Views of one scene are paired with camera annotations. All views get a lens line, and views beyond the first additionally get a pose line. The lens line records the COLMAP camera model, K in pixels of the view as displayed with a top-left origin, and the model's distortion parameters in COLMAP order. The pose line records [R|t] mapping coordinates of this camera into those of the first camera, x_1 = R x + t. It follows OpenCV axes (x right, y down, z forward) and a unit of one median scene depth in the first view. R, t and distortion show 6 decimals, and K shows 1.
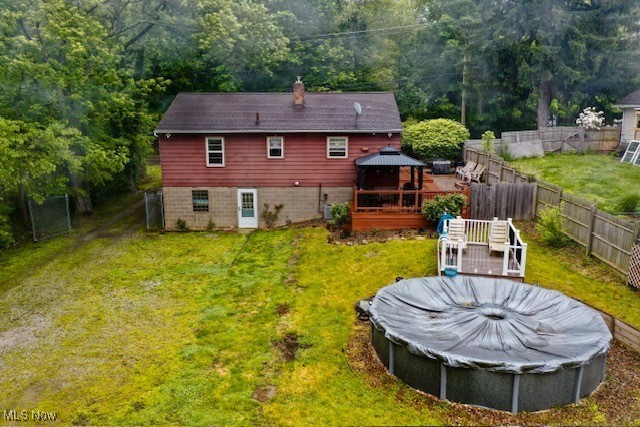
lens RADIAL K [[439.9, 0, 320.0], [0, 439.9, 213.5], [0, 0, 1]] dist [0.001016, -0.001091]
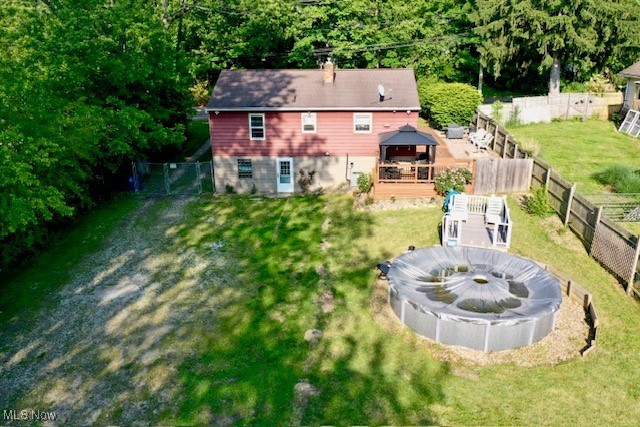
lens RADIAL K [[439.9, 0, 320.0], [0, 439.9, 213.5], [0, 0, 1]] dist [0.001016, -0.001091]
pose [[0.999104, 0.002153, -0.042268, -0.022603], [0.005005, 0.985688, 0.168508, -0.110408], [0.042026, -0.168569, 0.984794, -0.175279]]
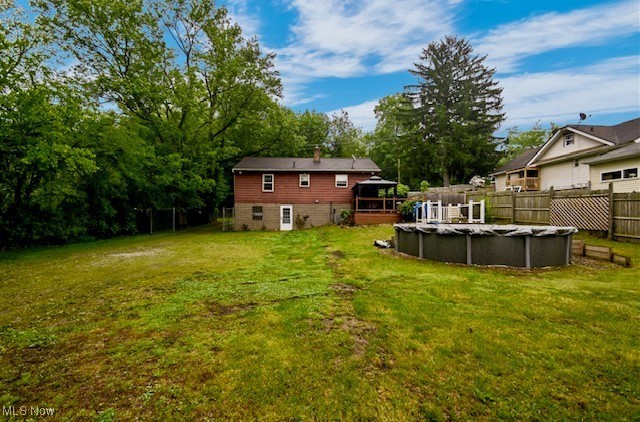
lens RADIAL K [[253.2, 0, 320.0], [0, 253.2, 211.0], [0, 0, 1]] dist [0.000454, 0.000016]
pose [[0.999540, 0.003571, 0.030128, -0.071207], [0.002025, 0.982983, -0.183683, 0.140293], [-0.030271, 0.183660, 0.982524, 0.076317]]
